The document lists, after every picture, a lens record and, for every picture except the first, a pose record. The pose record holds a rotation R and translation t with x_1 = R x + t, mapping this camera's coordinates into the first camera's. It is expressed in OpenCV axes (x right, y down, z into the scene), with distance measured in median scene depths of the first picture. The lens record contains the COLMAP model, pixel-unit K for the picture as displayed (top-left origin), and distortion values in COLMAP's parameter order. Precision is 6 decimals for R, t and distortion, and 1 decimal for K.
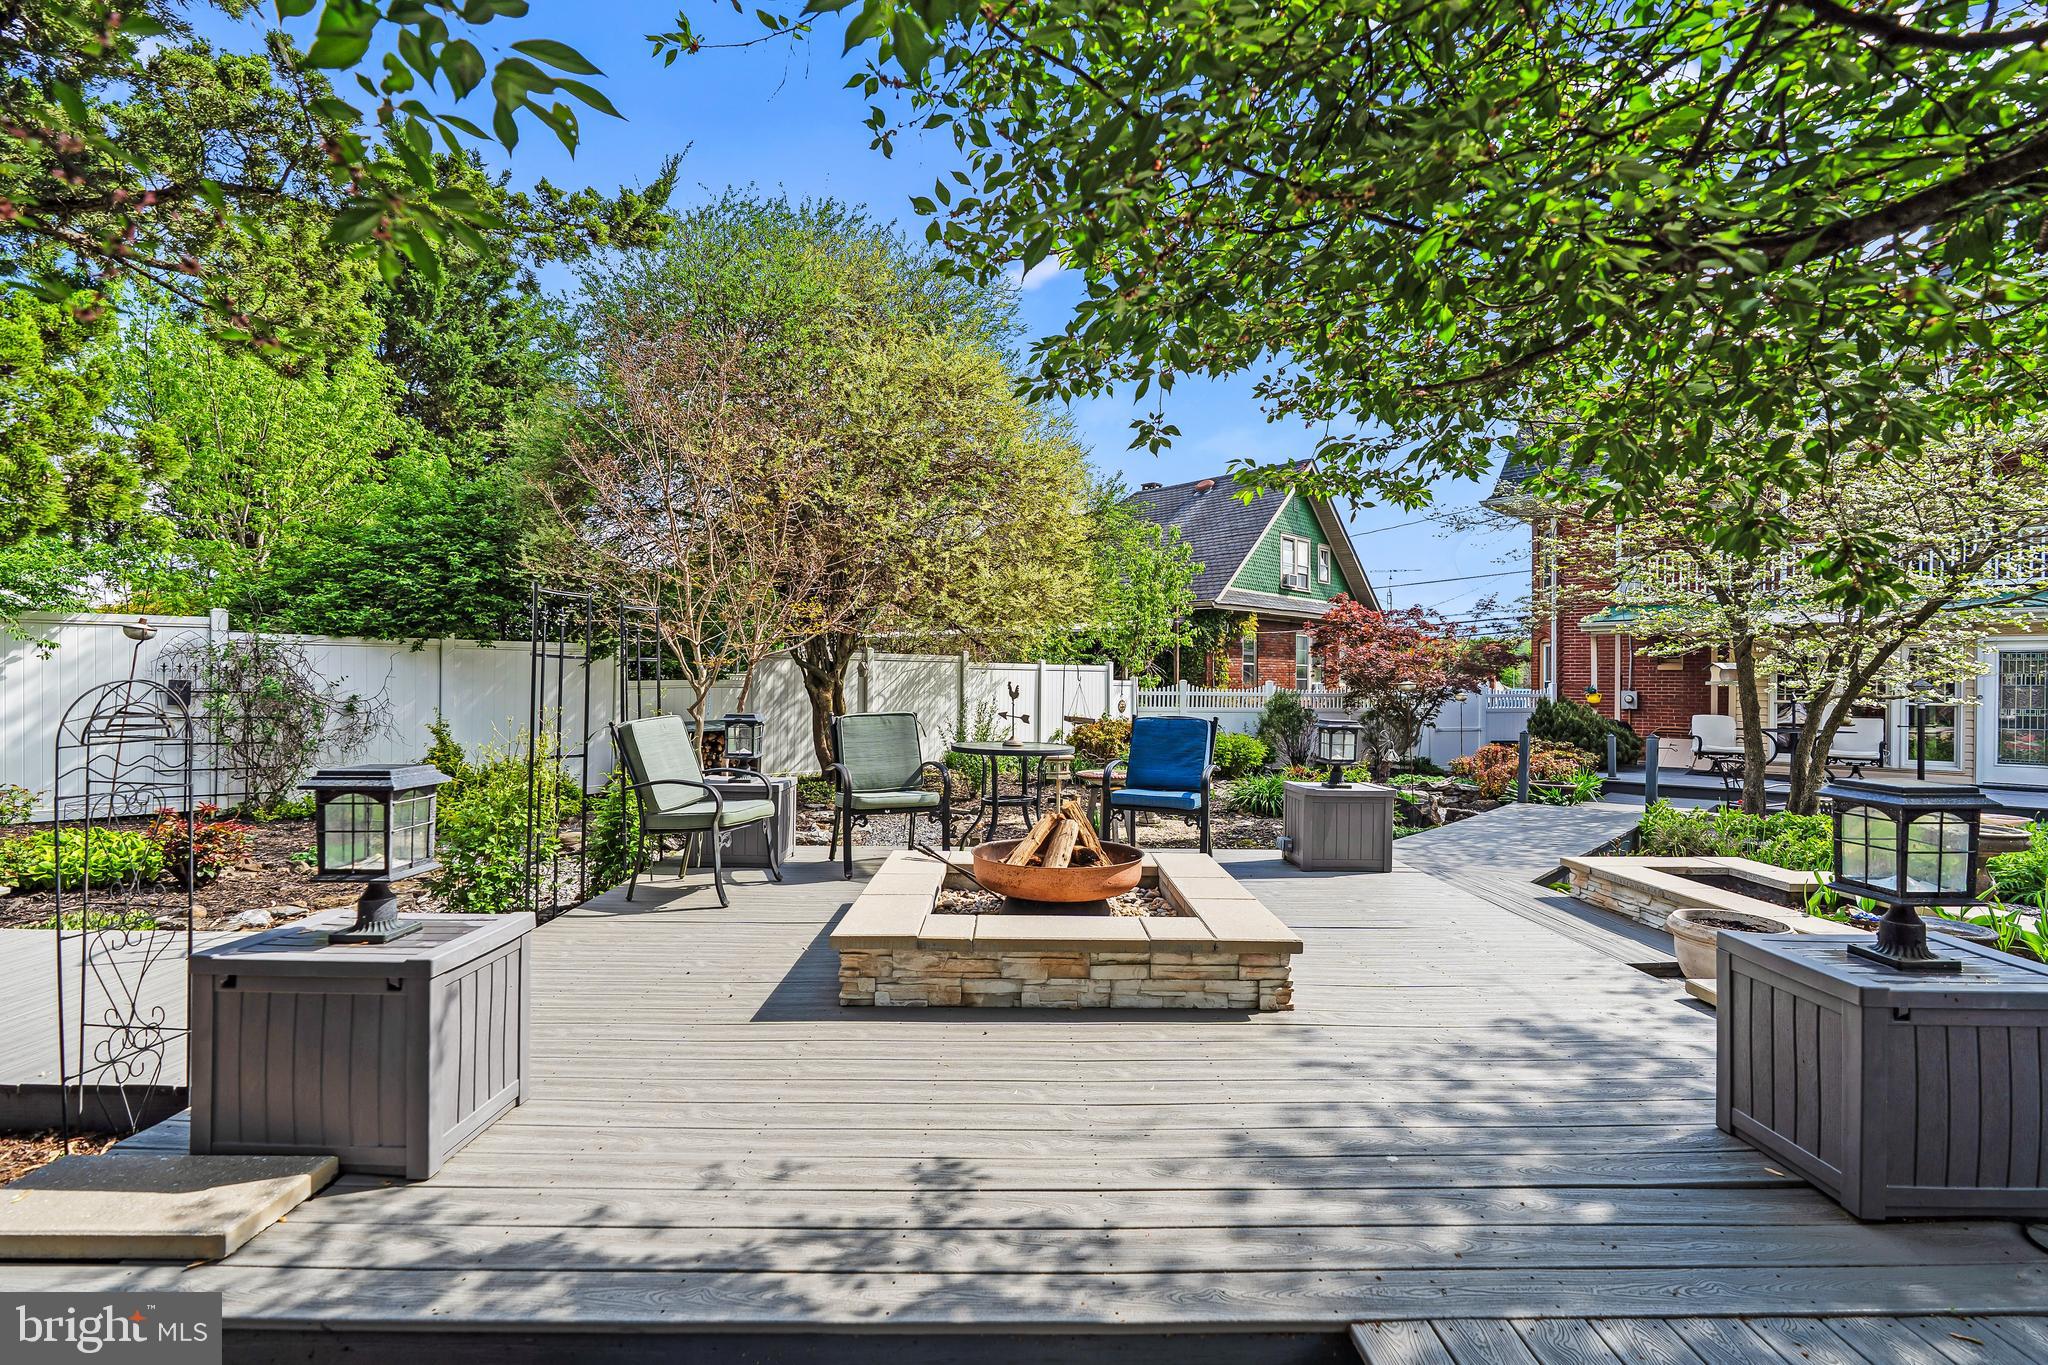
lens RADIAL K [[946.4, 0, 1026.1], [0, 946.4, 683.4], [0, 0, 1]] dist [0.000683, 0.001395]
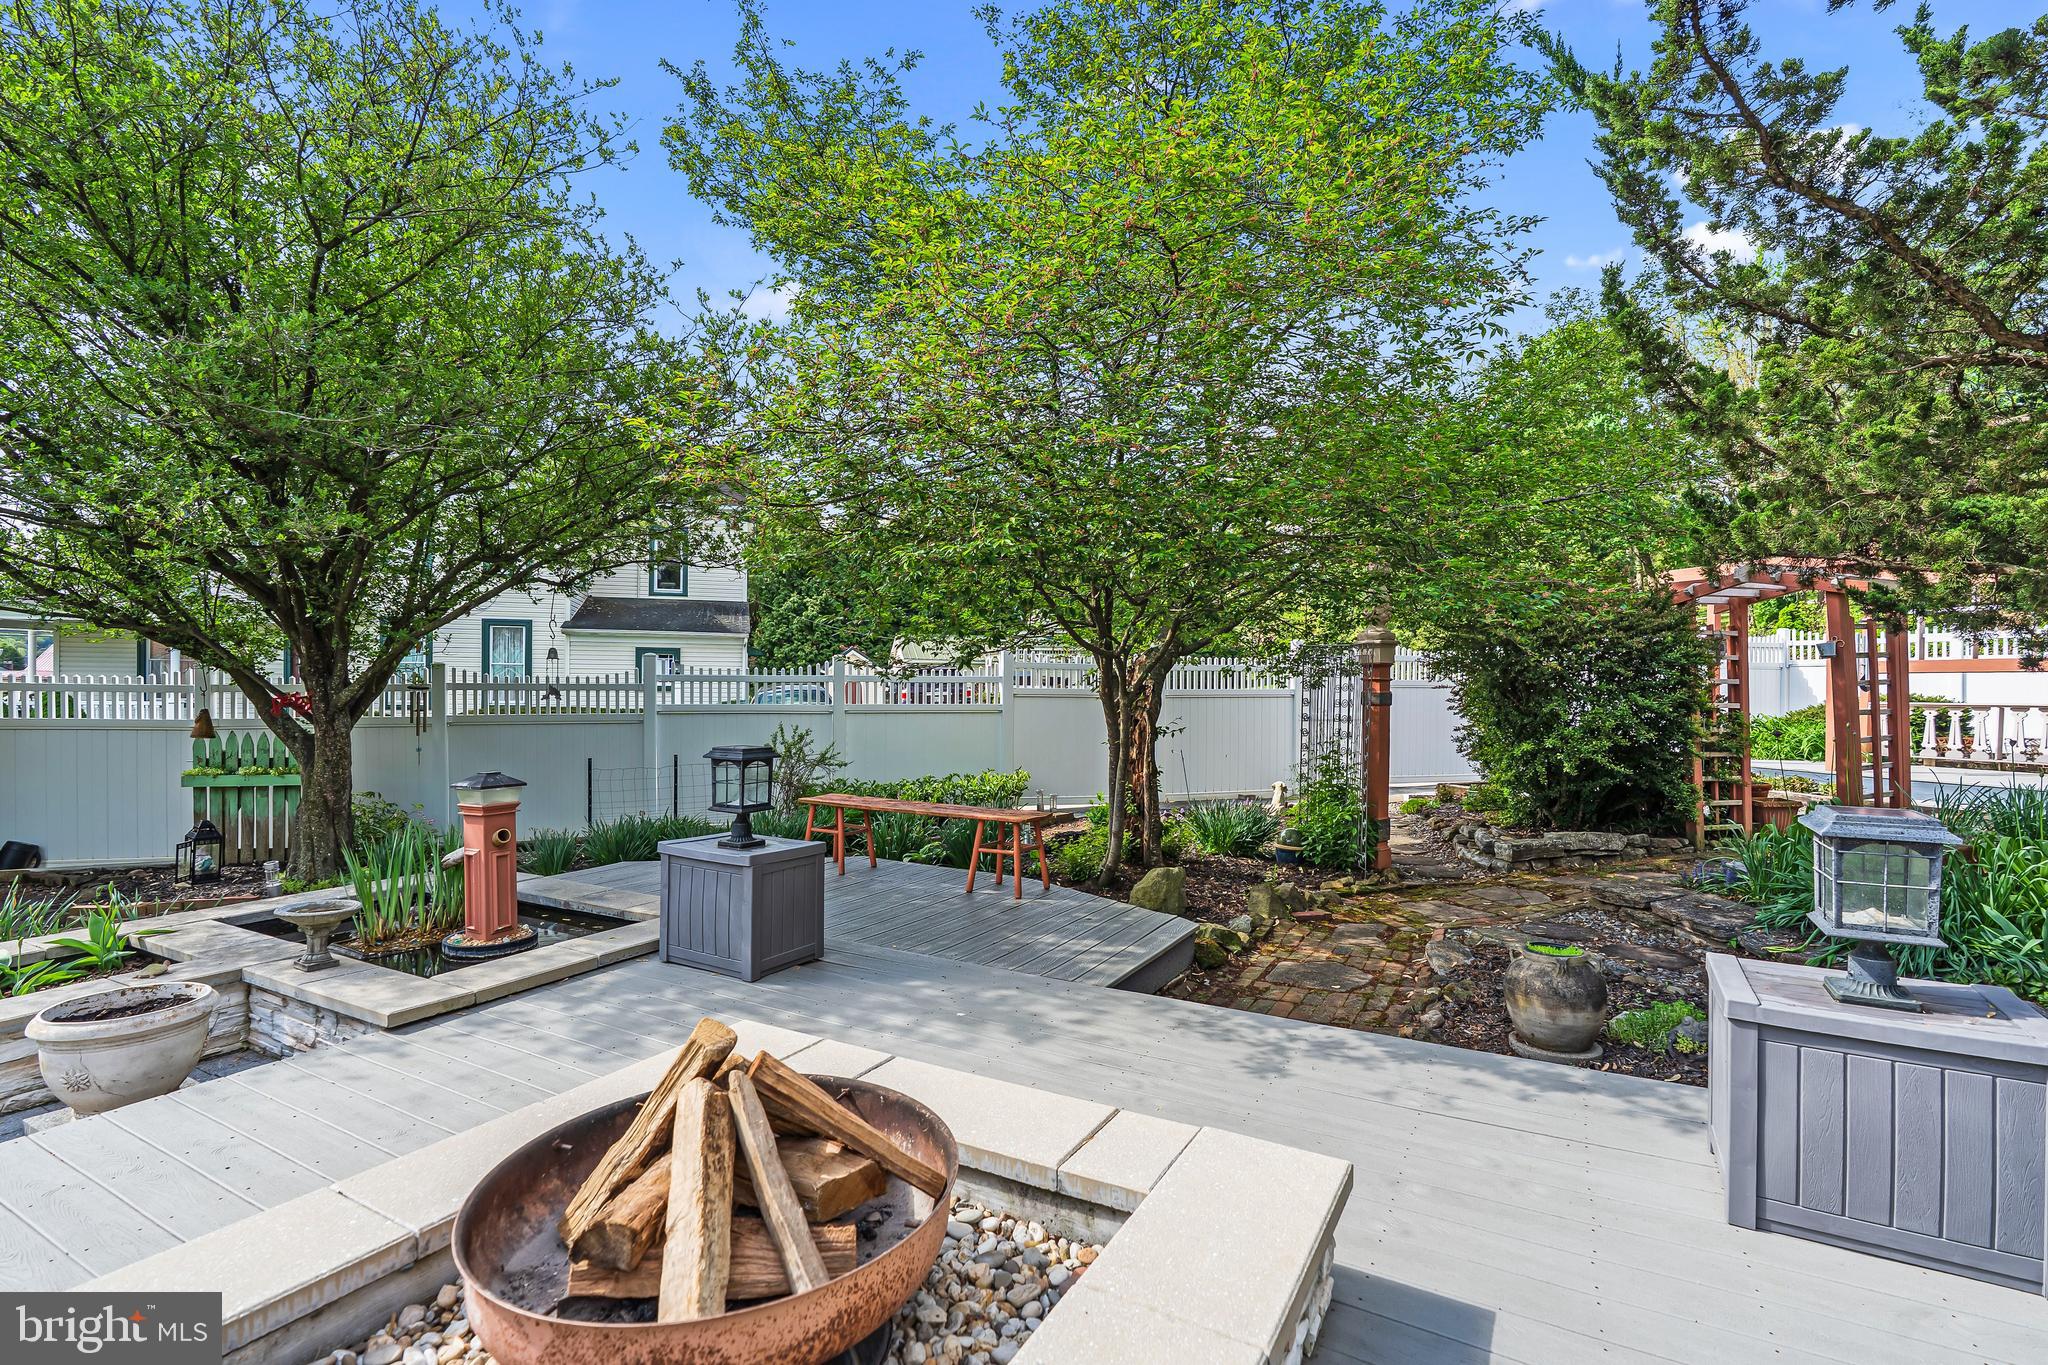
lens RADIAL K [[946.4, 0, 1025.6], [0, 946.4, 683.7], [0, 0, 1]] dist [0.000683, 0.001395]
pose [[-0.867357, -0.015671, 0.497440, -0.393331], [-0.013704, 0.999877, 0.007605, -0.029645], [-0.497499, -0.000221, -0.867465, 2.012925]]
